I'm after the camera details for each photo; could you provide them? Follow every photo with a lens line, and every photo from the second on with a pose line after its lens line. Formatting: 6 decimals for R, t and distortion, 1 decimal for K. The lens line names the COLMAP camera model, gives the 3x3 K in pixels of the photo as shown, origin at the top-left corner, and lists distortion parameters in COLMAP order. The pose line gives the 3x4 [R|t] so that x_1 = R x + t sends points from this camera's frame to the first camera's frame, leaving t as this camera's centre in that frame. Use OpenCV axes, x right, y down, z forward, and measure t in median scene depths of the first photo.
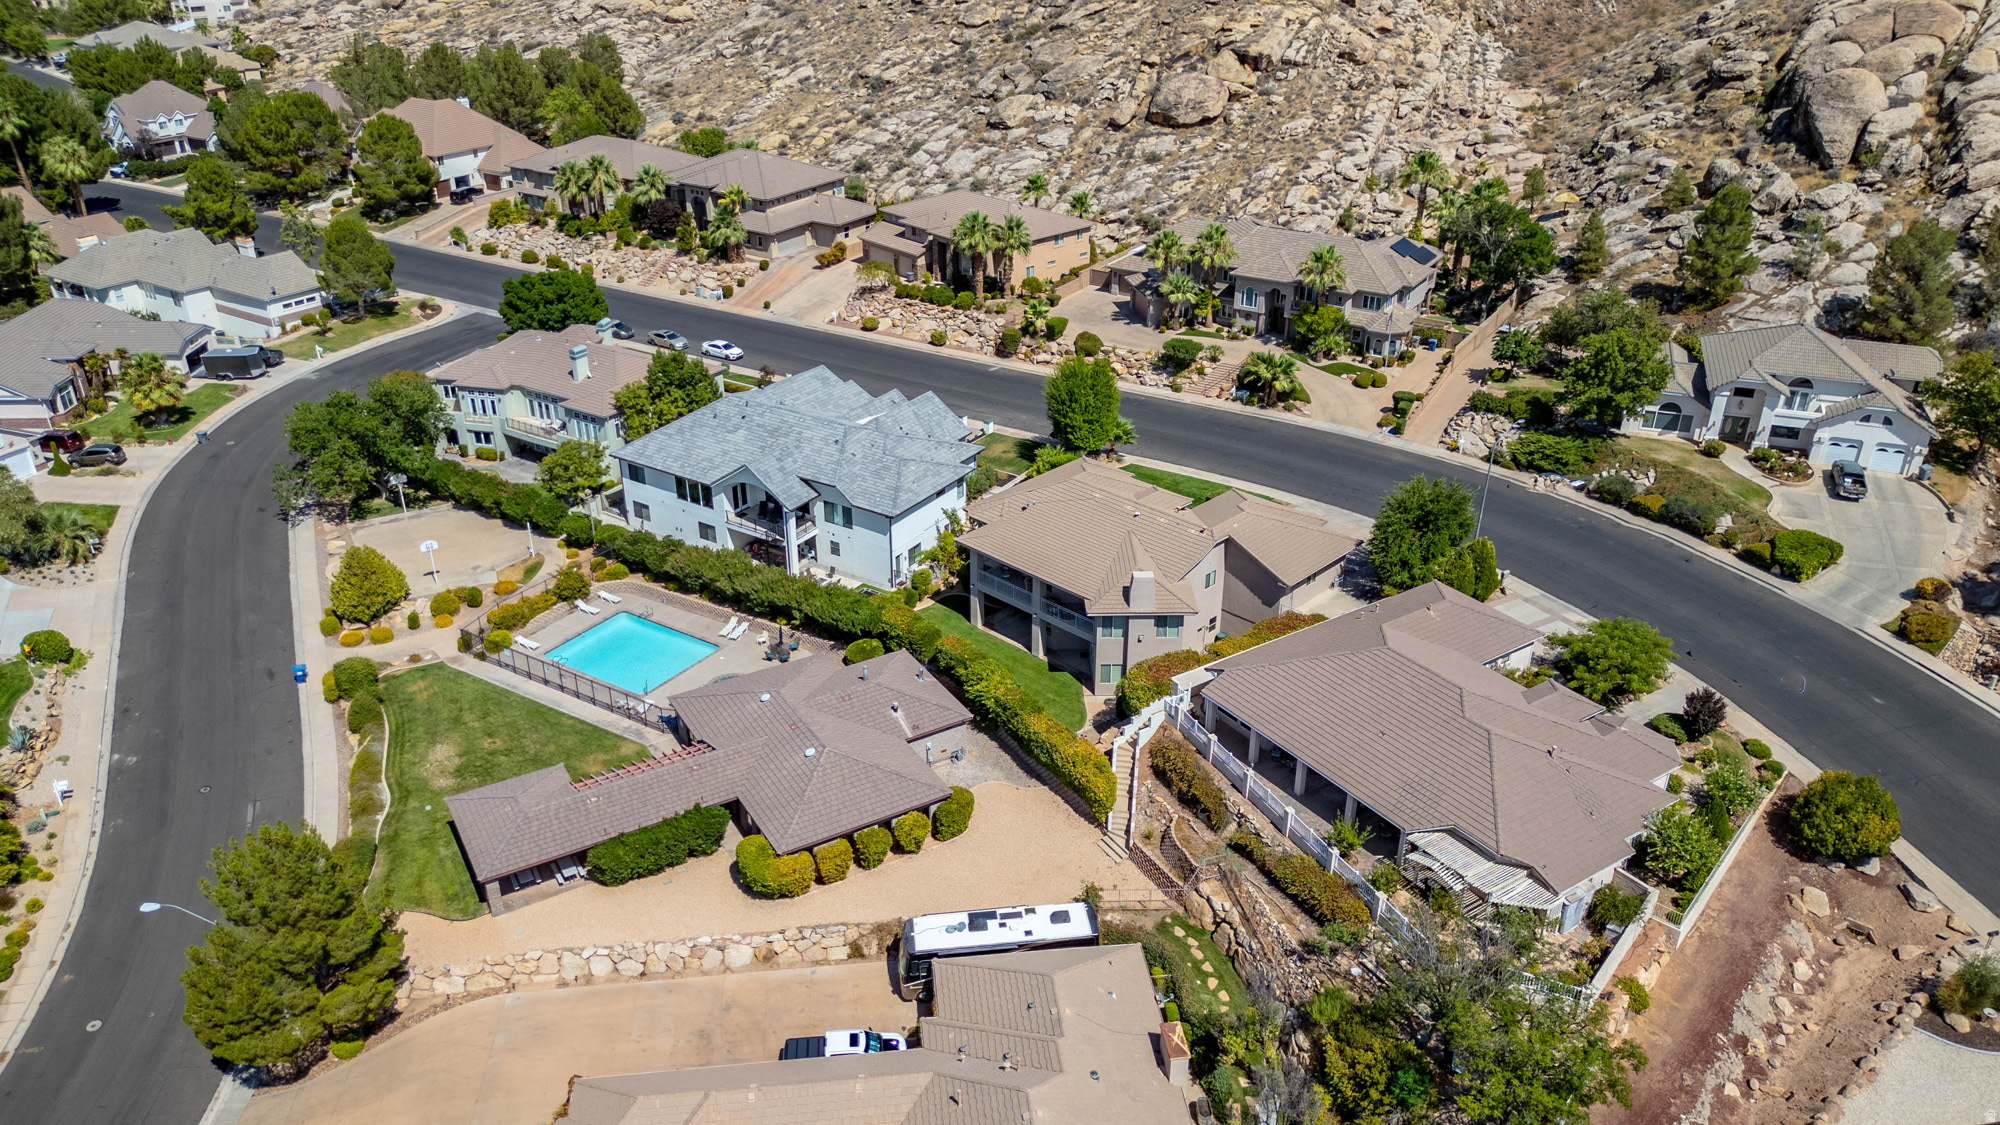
lens RADIAL K [[1420.8, 0, 991.1], [0, 1420.8, 552.5], [0, 0, 1]] dist [0.063871, -0.066011]
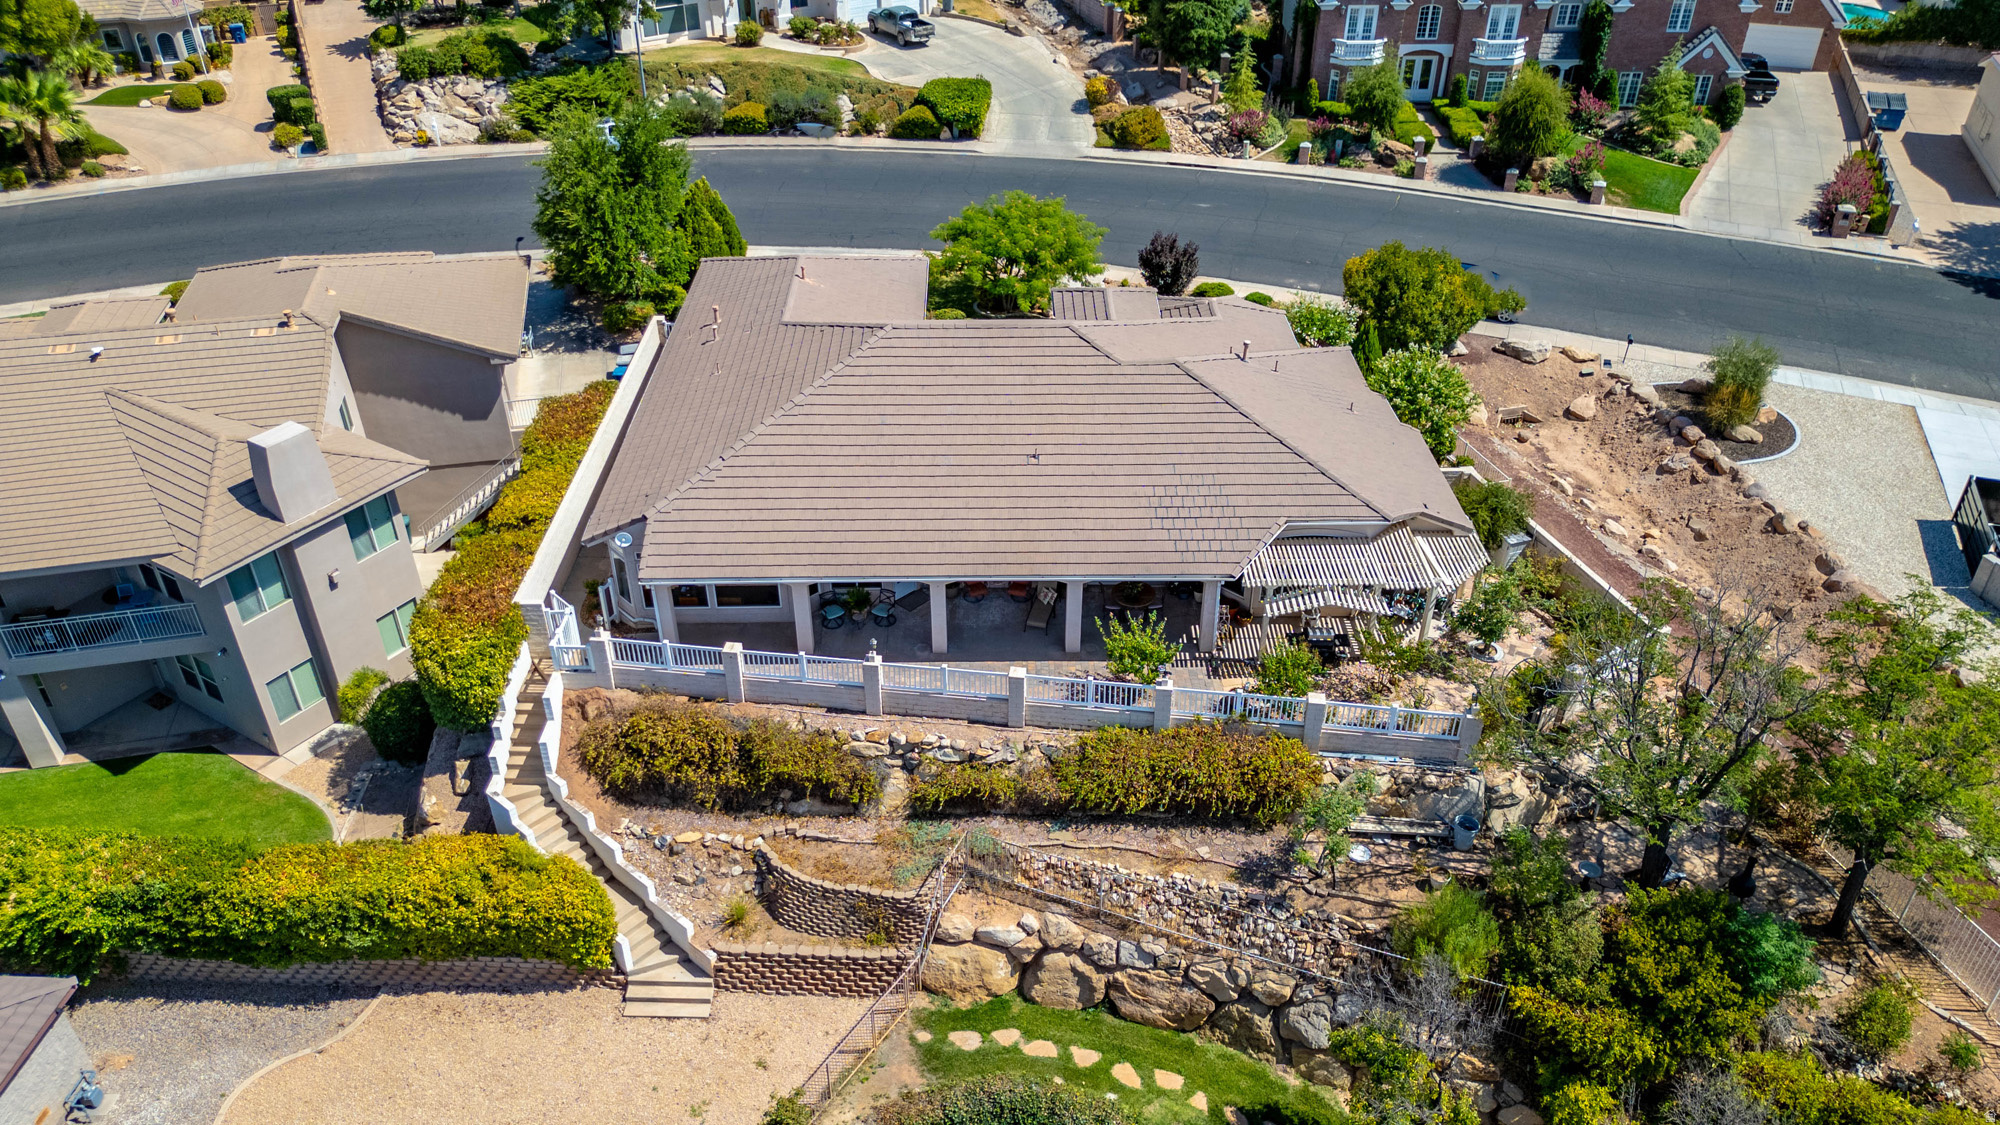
lens RADIAL K [[1420.8, 0, 991.1], [0, 1420.8, 552.5], [0, 0, 1]] dist [0.063871, -0.066011]
pose [[0.540718, -0.454754, 0.707689, -0.098662], [0.381352, 0.882381, 0.275633, 0.009939], [-0.749797, 0.120839, 0.650540, 0.609349]]
